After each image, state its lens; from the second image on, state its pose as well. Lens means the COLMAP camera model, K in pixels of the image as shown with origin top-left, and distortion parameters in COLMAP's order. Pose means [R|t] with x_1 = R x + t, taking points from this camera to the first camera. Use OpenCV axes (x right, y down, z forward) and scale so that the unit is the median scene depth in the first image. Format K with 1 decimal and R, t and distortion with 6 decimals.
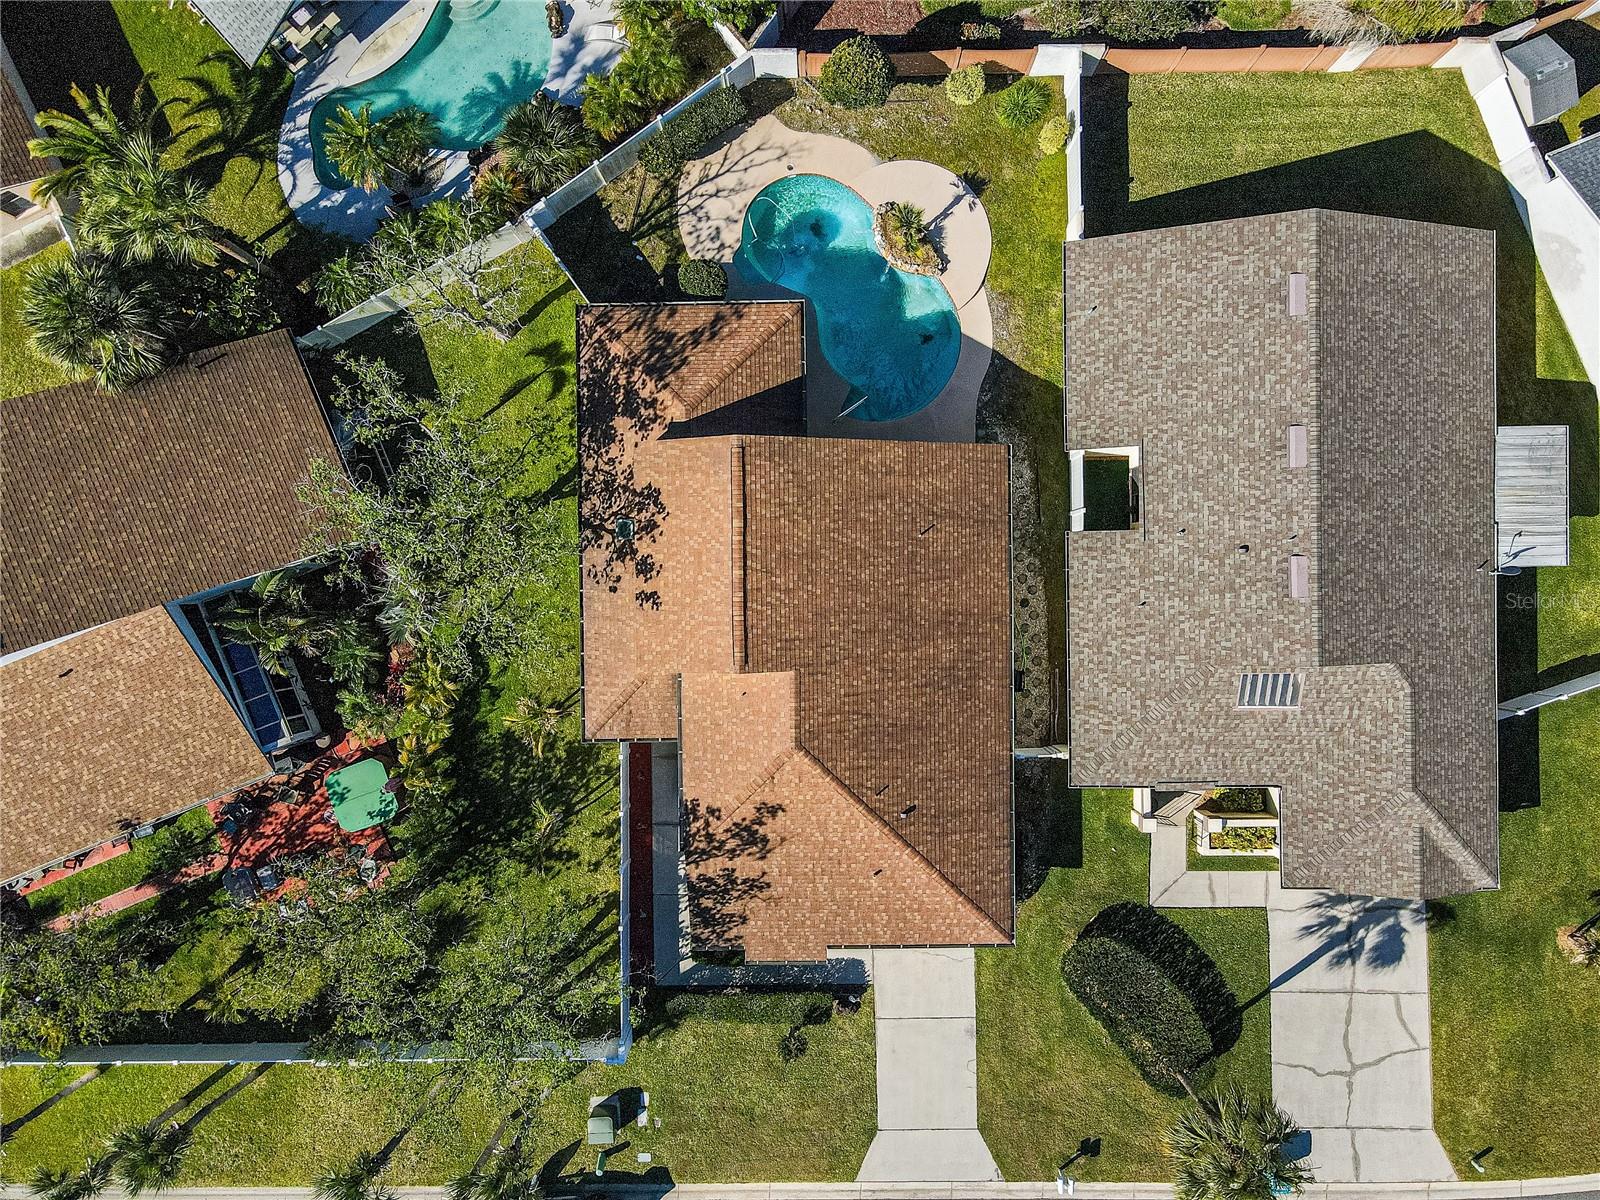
lens RADIAL K [[1180.9, 0, 799.2], [0, 1180.9, 578.8], [0, 0, 1]] dist [0.010745, 0.008144]
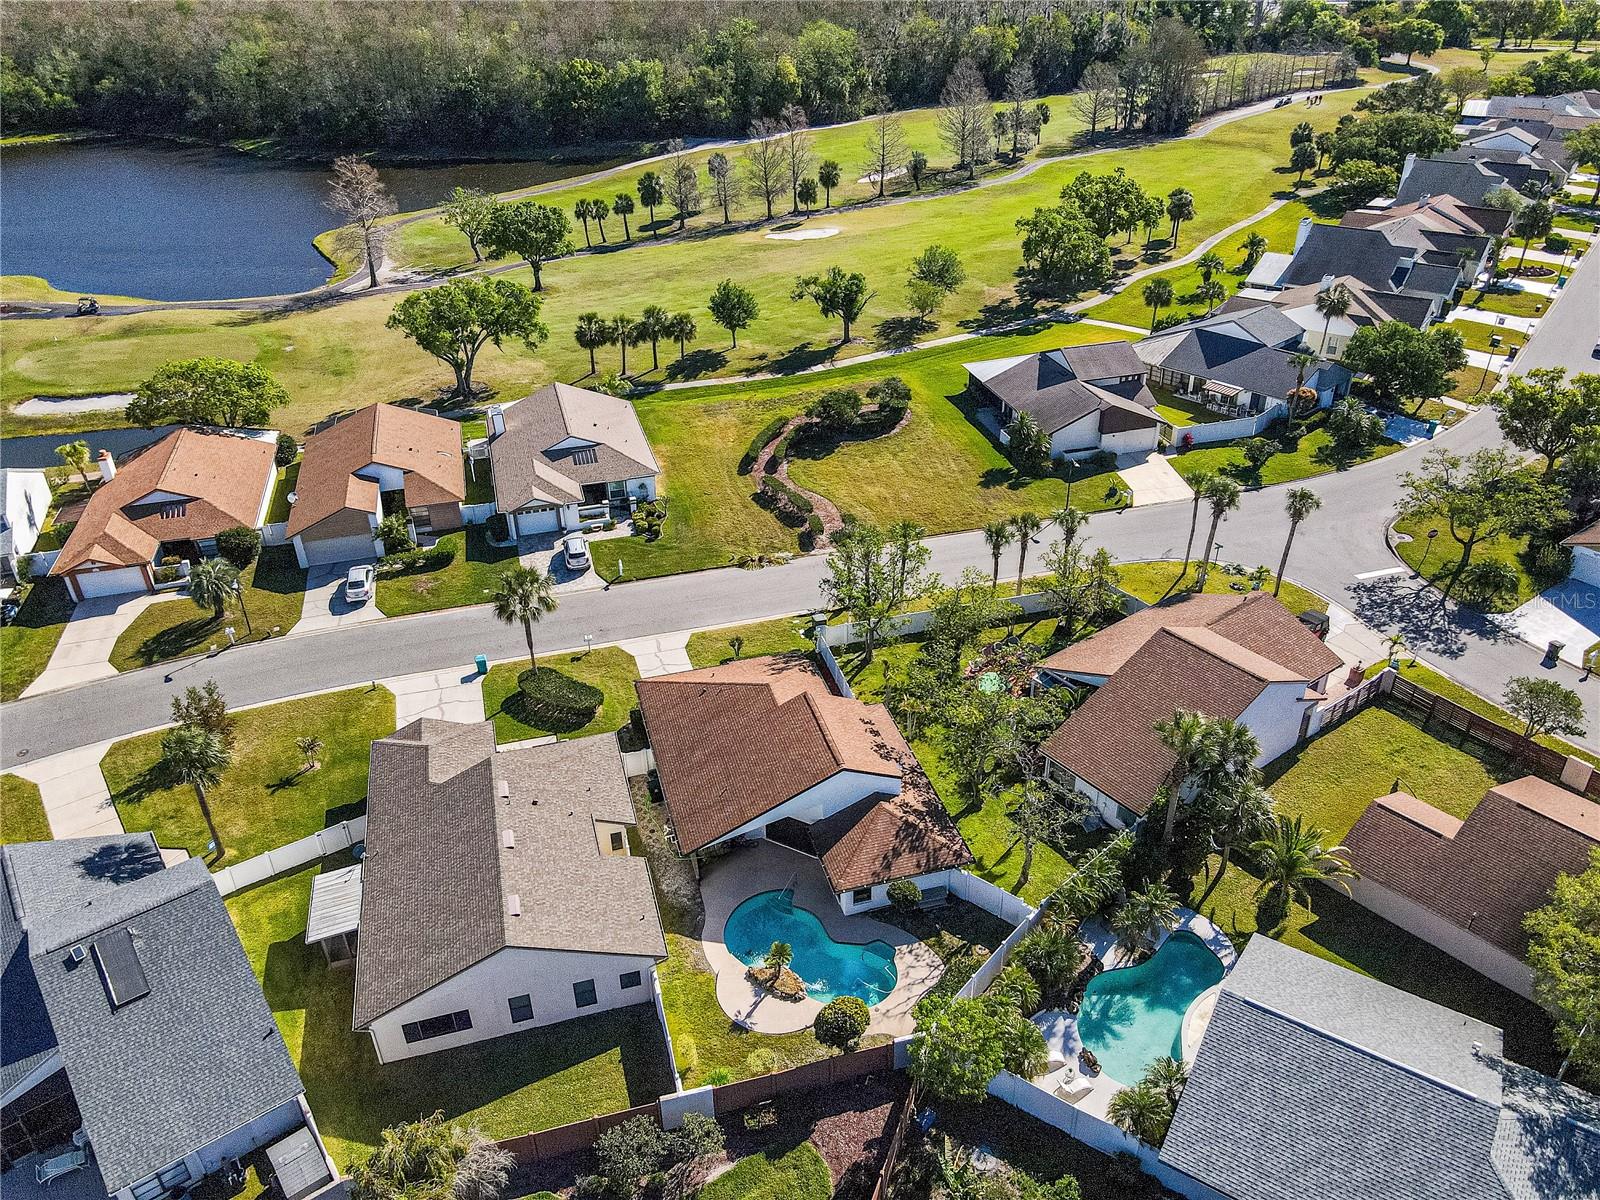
lens RADIAL K [[1180.9, 0, 799.2], [0, 1180.9, 578.8], [0, 0, 1]] dist [0.010745, 0.008144]
pose [[-0.966800, 0.144500, -0.210755, 0.286403], [-0.254930, -0.488704, 0.834374, -1.193460], [0.017570, 0.860400, 0.509316, -0.089945]]
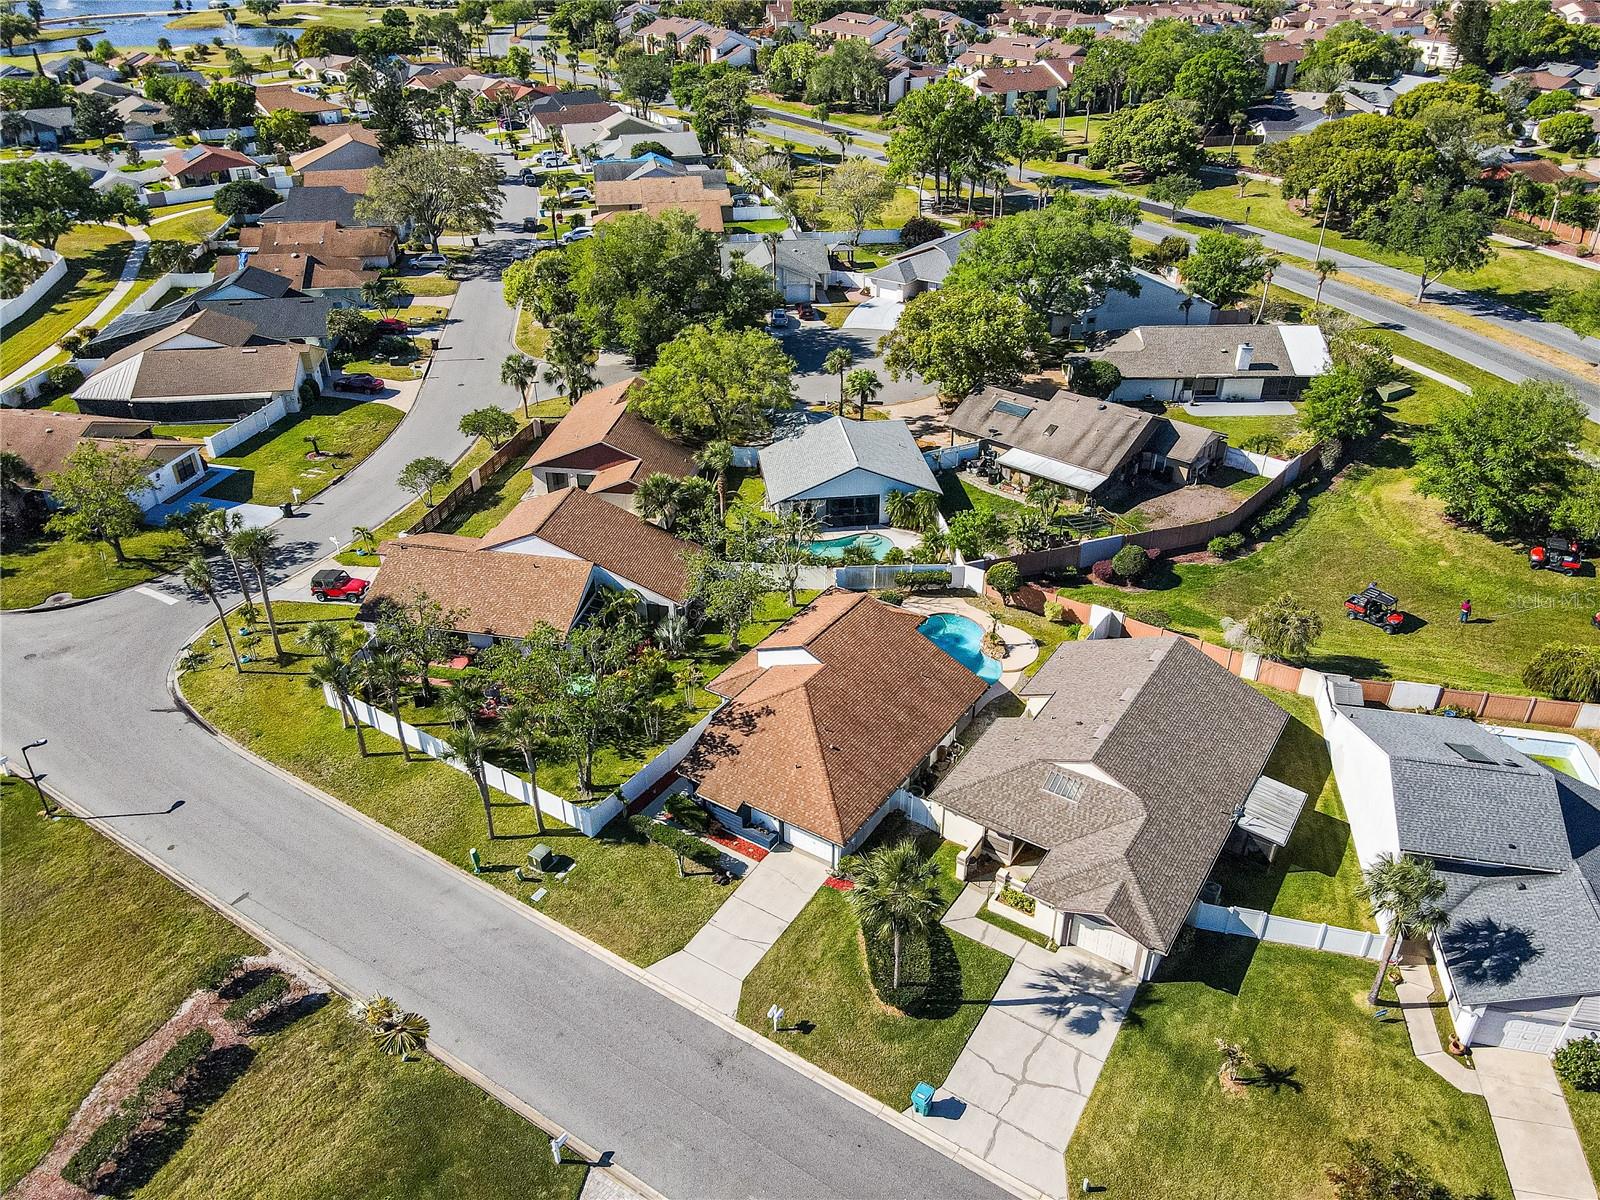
lens RADIAL K [[1180.9, 0, 799.2], [0, 1180.9, 578.8], [0, 0, 1]] dist [0.010745, 0.008144]
pose [[0.823917, 0.295614, -0.483501, 0.721293], [-0.566448, 0.403638, -0.718479, 1.219300], [-0.017233, 0.865846, 0.500014, -0.042849]]
